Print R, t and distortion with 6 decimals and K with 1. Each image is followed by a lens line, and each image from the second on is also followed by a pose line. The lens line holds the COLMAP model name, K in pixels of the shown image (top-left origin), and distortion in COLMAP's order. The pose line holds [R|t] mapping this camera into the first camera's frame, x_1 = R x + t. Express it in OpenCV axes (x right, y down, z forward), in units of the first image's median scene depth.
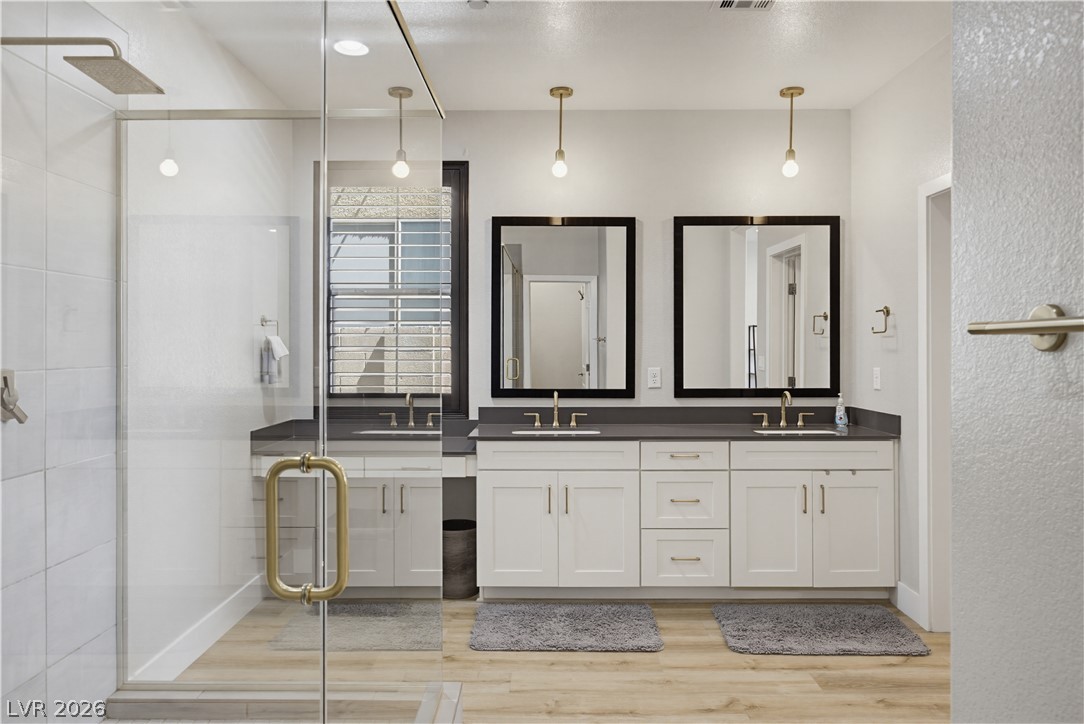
lens RADIAL K [[721.3, 0, 542.6], [0, 721.3, 357.1], [0, 0, 1]] dist [-0.007289, -0.001563]
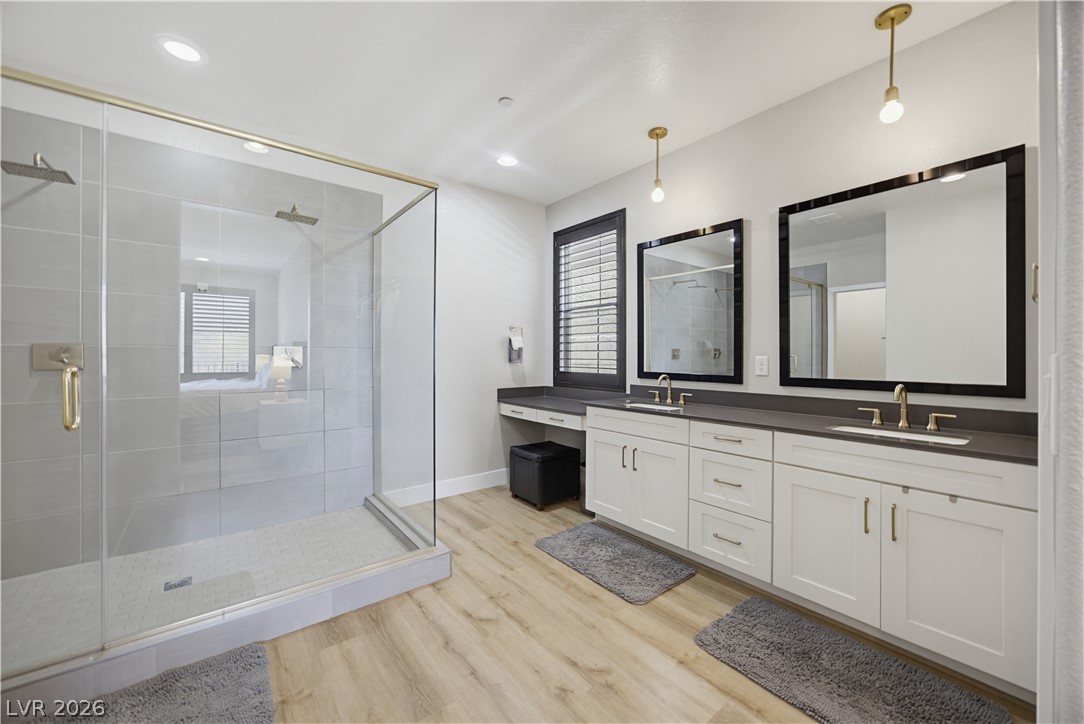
lens RADIAL K [[426.4, 0, 541.1], [0, 426.4, 359.5], [0, 0, 1]] dist [-0.001951, -0.000402]
pose [[0.608773, 0.007997, -0.793304, 0.468189], [-0.007370, 0.999963, 0.004425, 0.019616], [0.793310, 0.003153, 0.608810, 0.375599]]
